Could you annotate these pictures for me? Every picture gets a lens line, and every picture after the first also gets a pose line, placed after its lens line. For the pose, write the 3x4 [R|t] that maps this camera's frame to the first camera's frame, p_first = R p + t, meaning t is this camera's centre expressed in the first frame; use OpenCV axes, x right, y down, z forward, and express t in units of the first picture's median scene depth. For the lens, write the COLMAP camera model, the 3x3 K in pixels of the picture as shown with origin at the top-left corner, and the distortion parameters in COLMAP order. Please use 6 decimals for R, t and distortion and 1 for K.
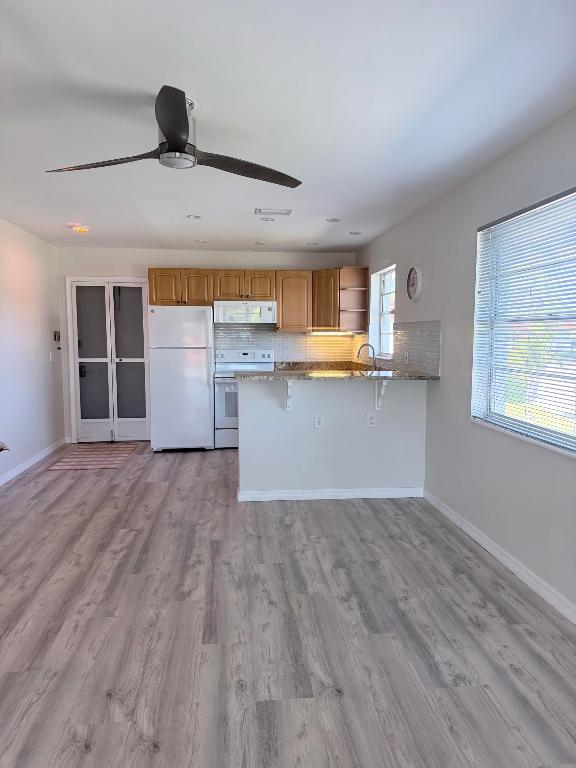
lens RADIAL K [[536.3, 0, 287.8], [0, 536.3, 387.4], [0, 0, 1]] dist [0.050749, -0.002121]
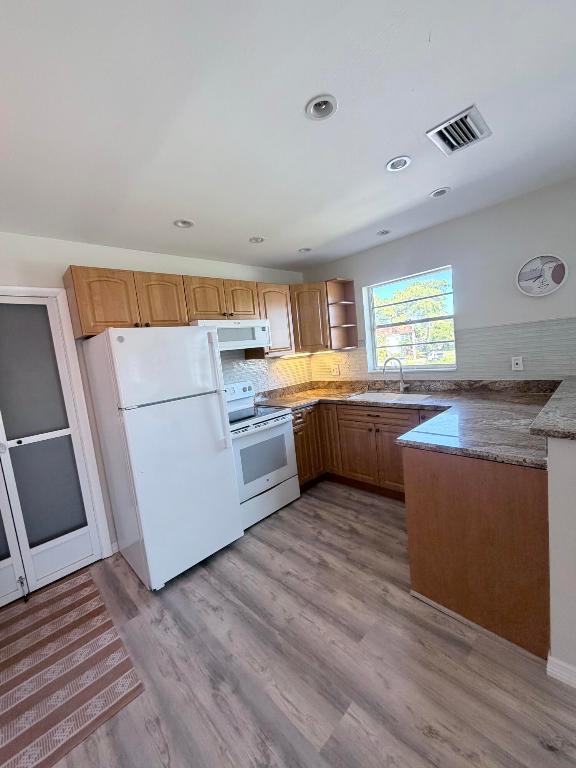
lens RADIAL K [[307.2, 0, 287.9], [0, 307.2, 381.5], [0, 0, 1]] dist [0.001088, 0.000871]
pose [[0.784793, -0.148662, 0.601664, -0.287856], [0.165353, 0.985840, 0.027905, -0.076952], [-0.597293, 0.077587, 0.798262, 0.621493]]
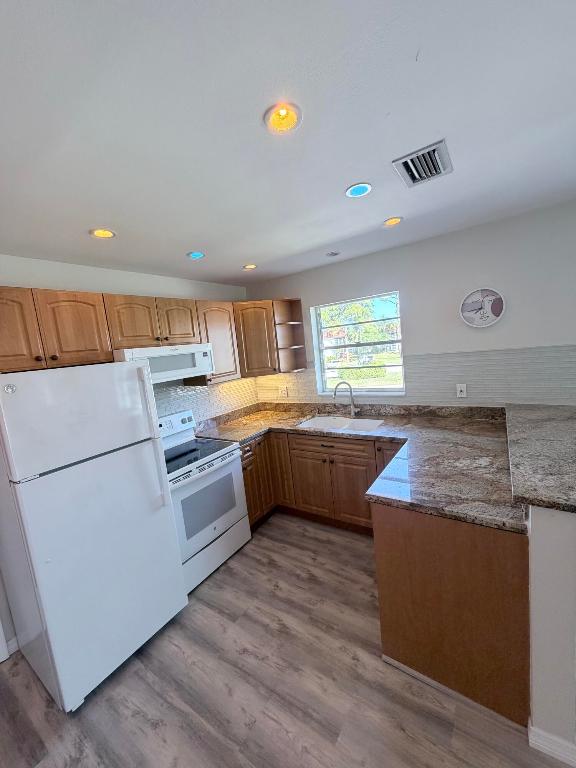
lens RADIAL K [[307.2, 0, 287.7], [0, 307.2, 381.7], [0, 0, 1]] dist [0.001088, 0.000871]
pose [[0.646656, -0.161369, 0.745517, -0.266453], [0.180537, 0.981975, 0.055954, -0.114207], [-0.741109, 0.098411, 0.664133, 0.656952]]
